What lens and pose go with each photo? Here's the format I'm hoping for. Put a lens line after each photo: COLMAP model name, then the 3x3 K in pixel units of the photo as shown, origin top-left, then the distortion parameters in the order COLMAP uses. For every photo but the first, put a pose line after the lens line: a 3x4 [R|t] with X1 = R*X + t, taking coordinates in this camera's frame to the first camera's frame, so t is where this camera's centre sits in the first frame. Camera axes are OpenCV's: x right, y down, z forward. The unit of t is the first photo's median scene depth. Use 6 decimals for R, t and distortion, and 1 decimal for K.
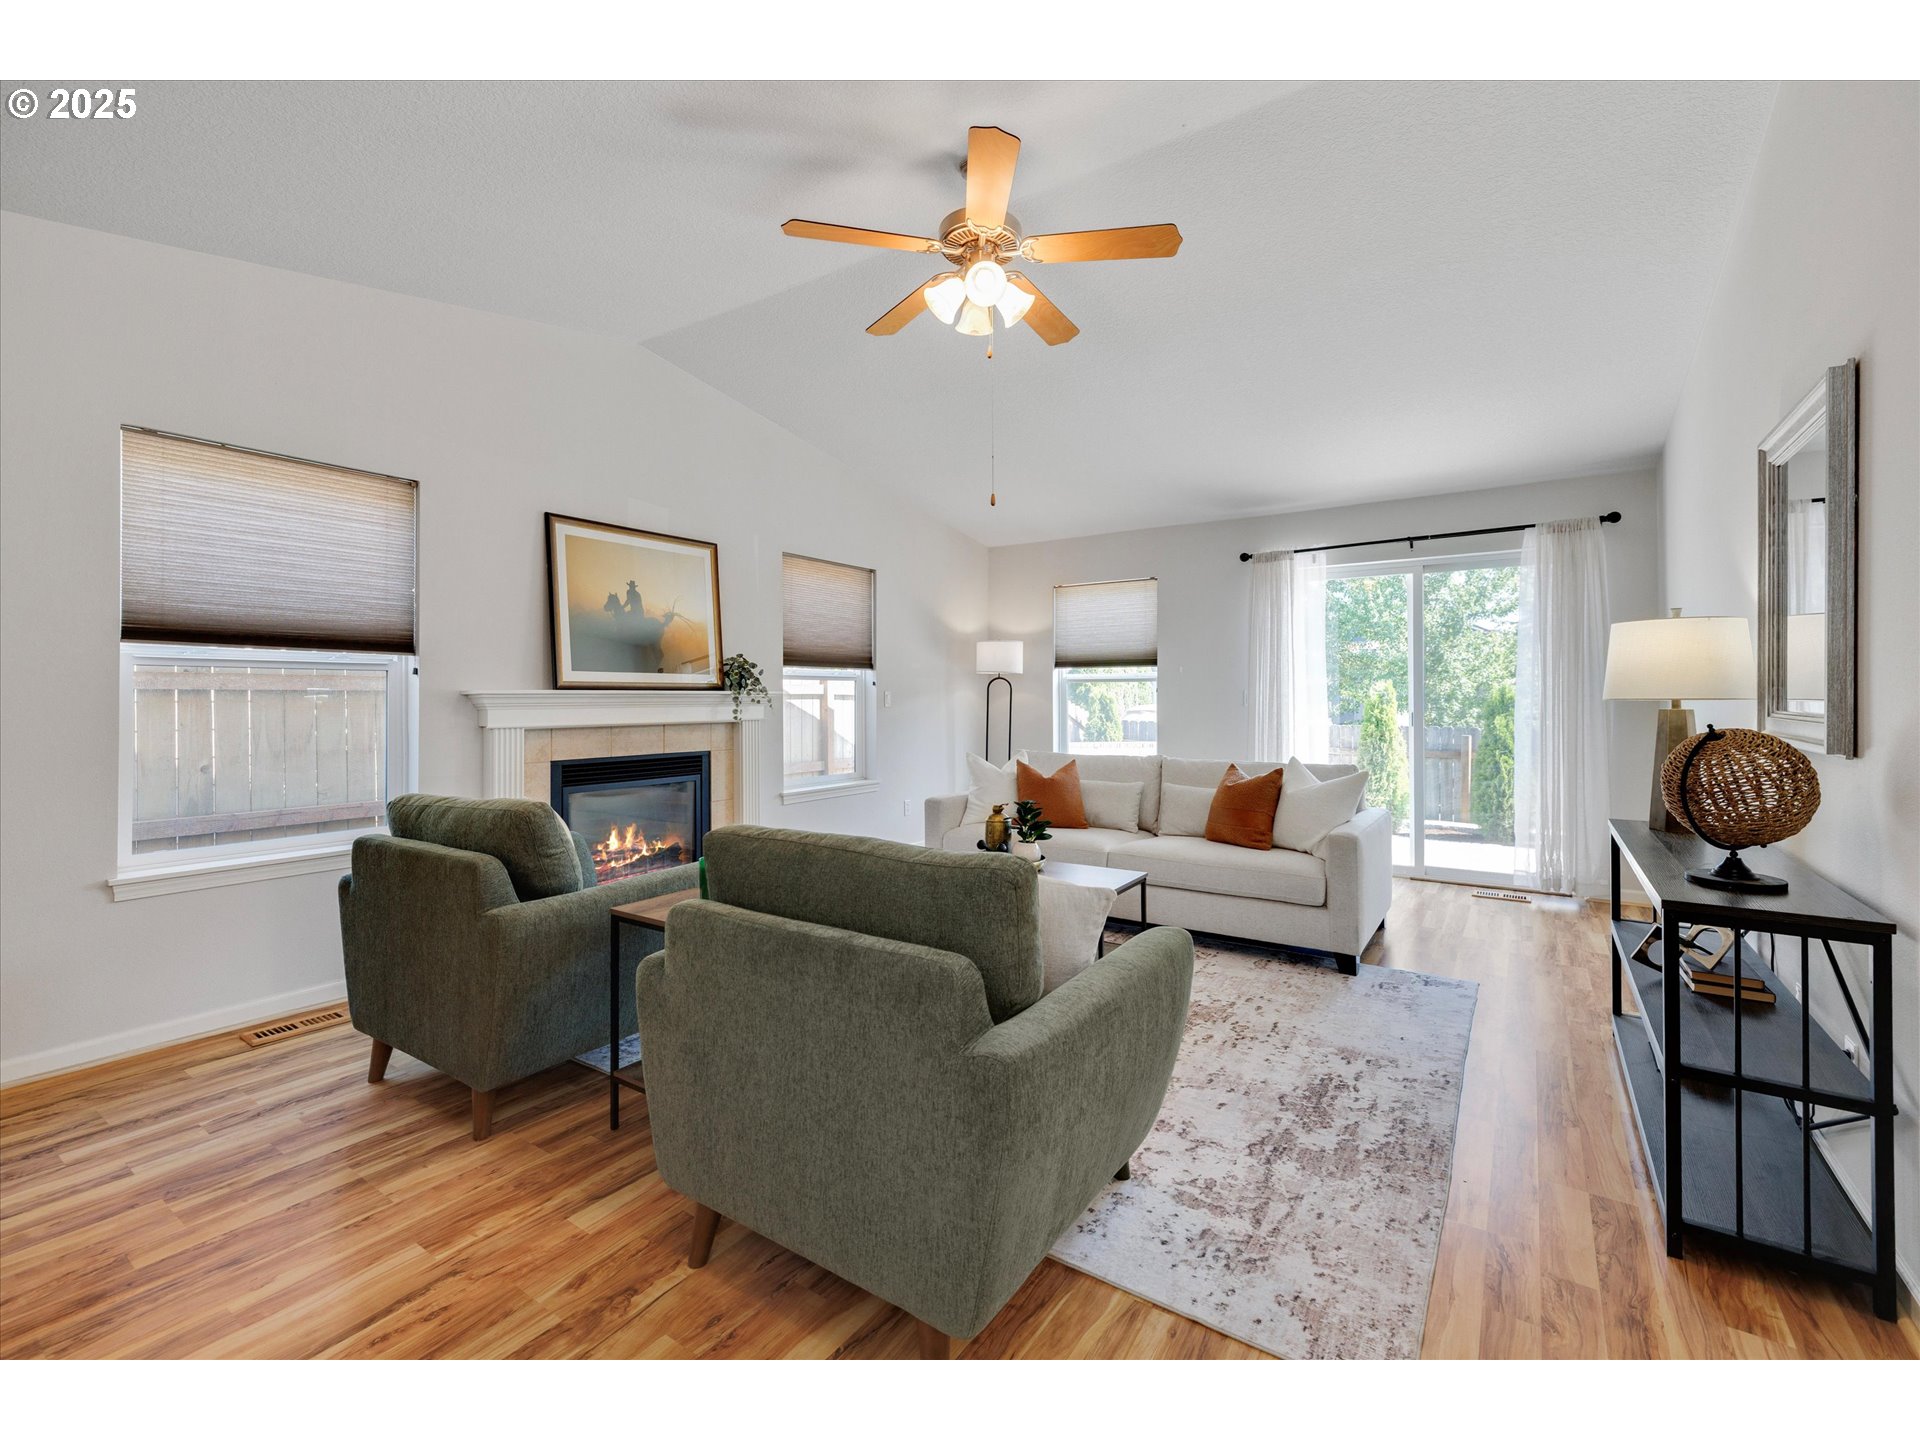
lens RADIAL K [[829.4, 0, 964.2], [0, 829.4, 693.1], [0, 0, 1]] dist [0.001162, 0.000410]
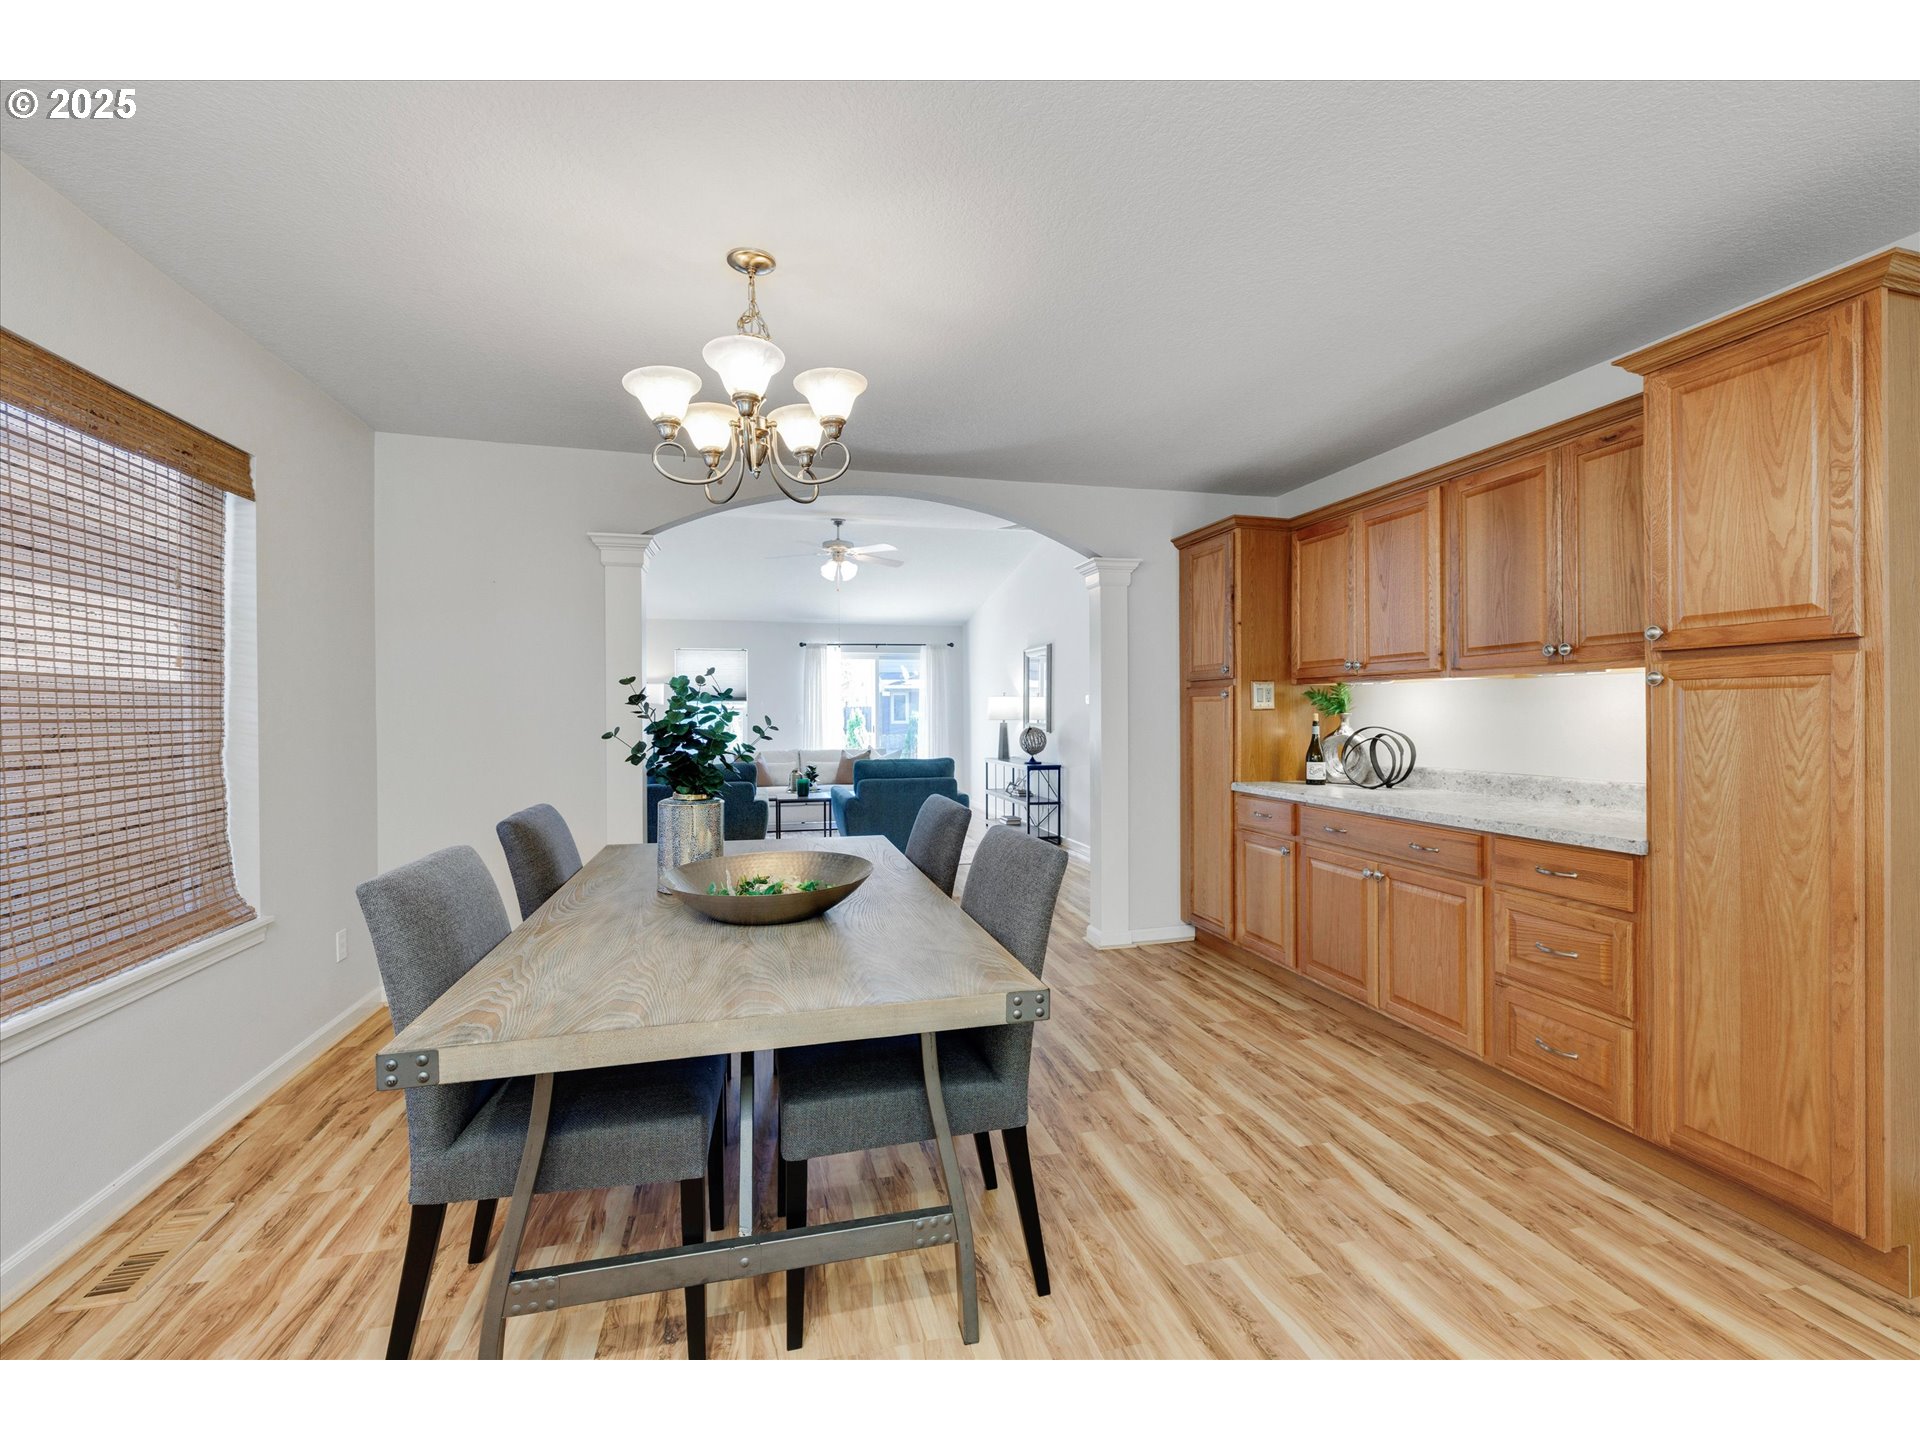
lens RADIAL K [[804.4, 0, 952.6], [0, 804.4, 713.9], [0, 0, 1]] dist [0.001809, -0.000107]
pose [[0.667688, -0.002451, 0.744437, -1.154274], [0.000758, 0.999996, 0.002612, -0.016619], [-0.744441, -0.001180, 0.667687, -0.690482]]
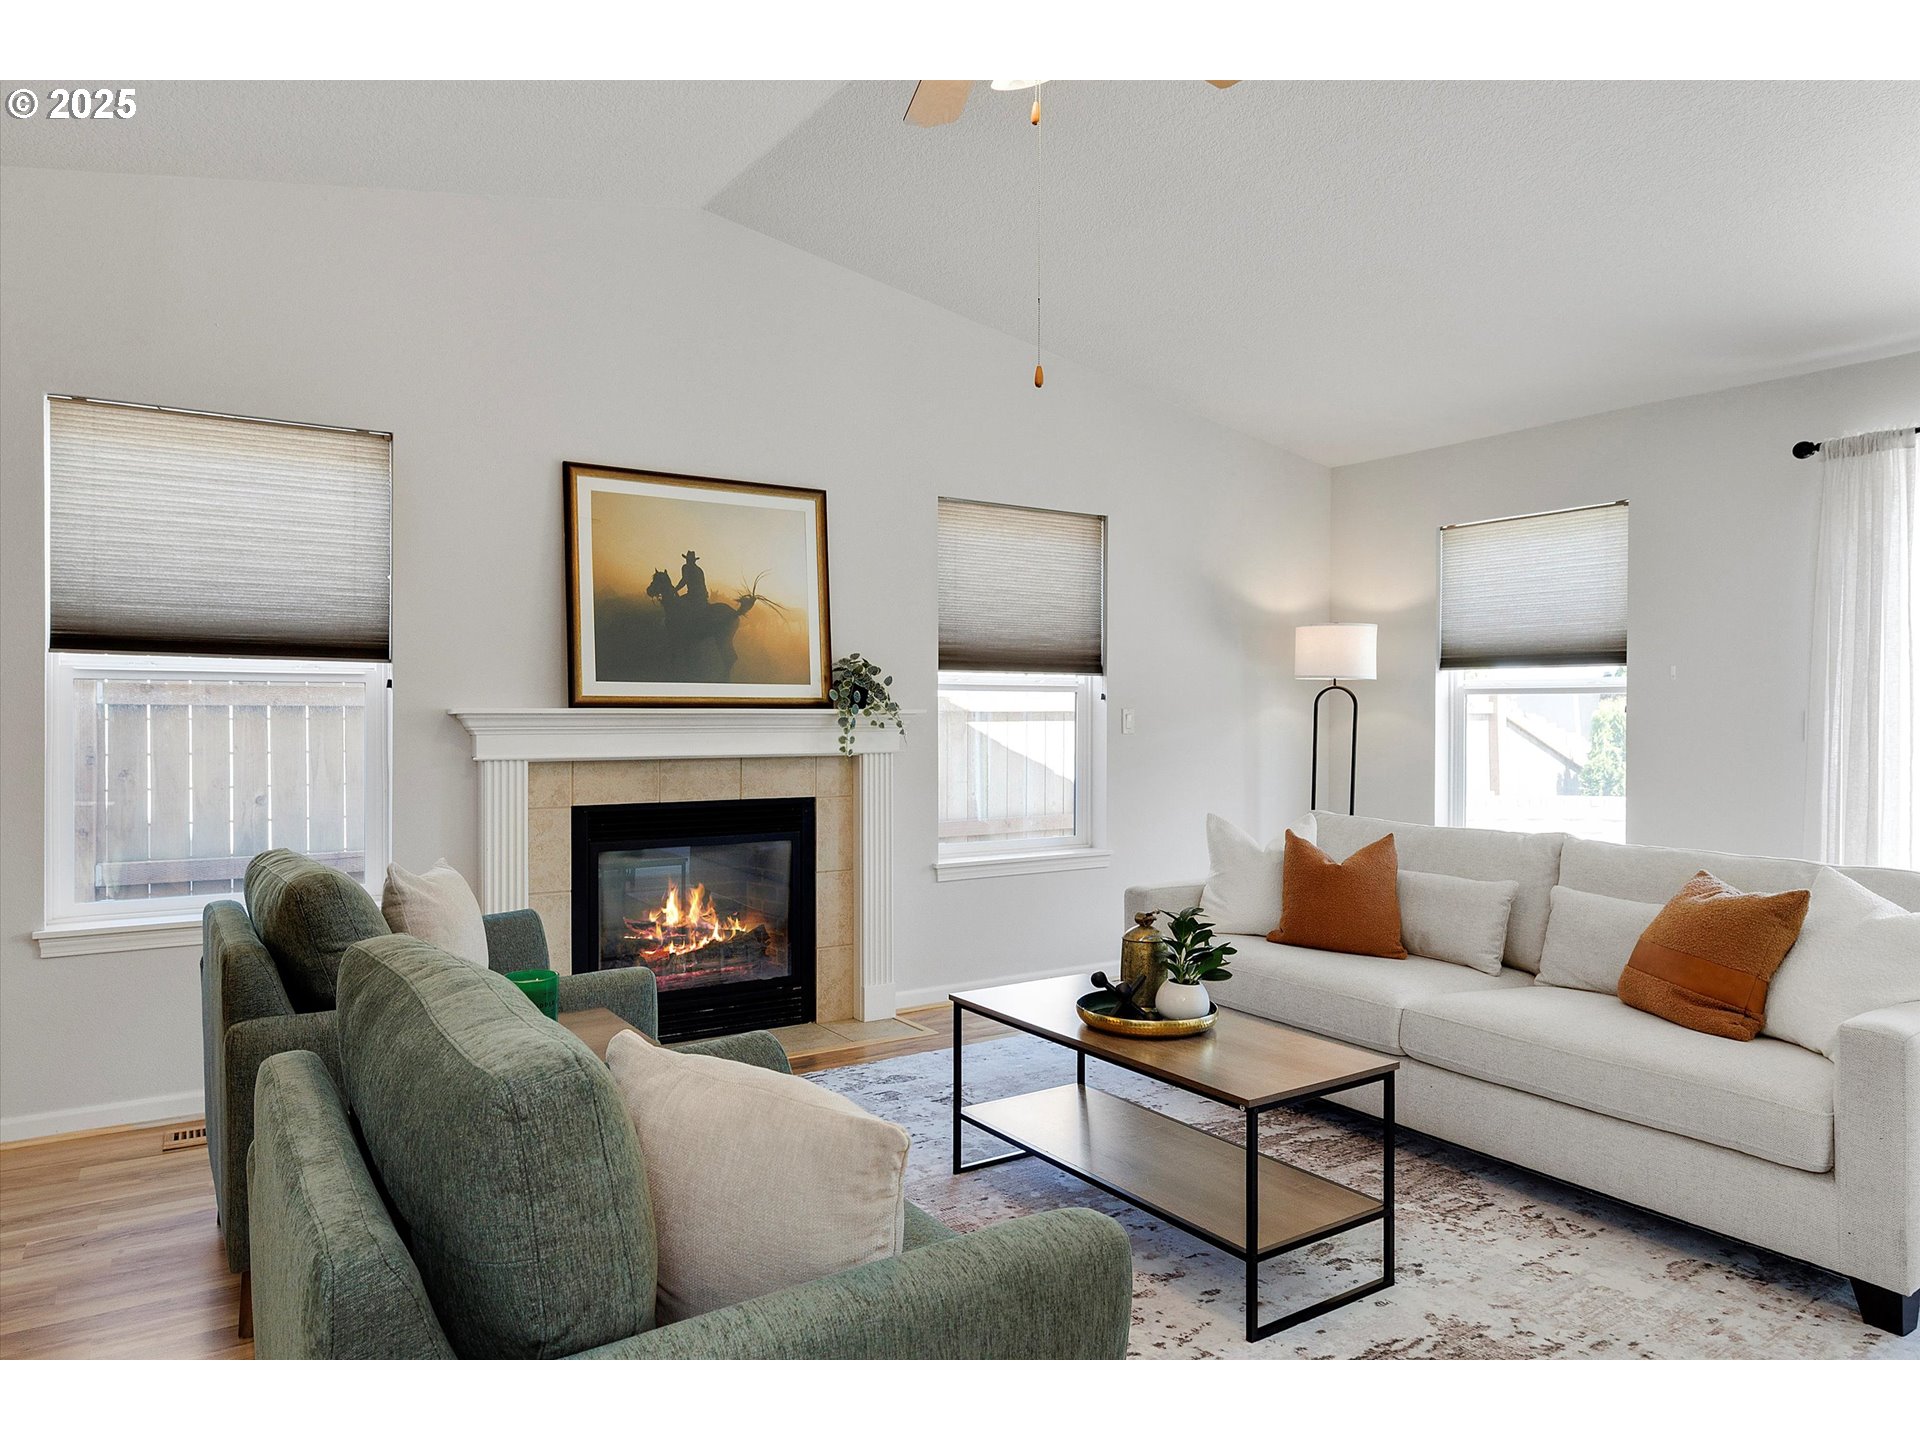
lens RADIAL K [[1218.1, 0, 947.0], [0, 1218.1, 723.5], [0, 0, 1]] dist [-0.004399, 0.004693]
pose [[0.920061, 0.009552, -0.391660, 0.215636], [-0.003691, 0.999870, 0.015715, -0.008040], [0.391759, -0.013013, 0.919976, 0.150761]]
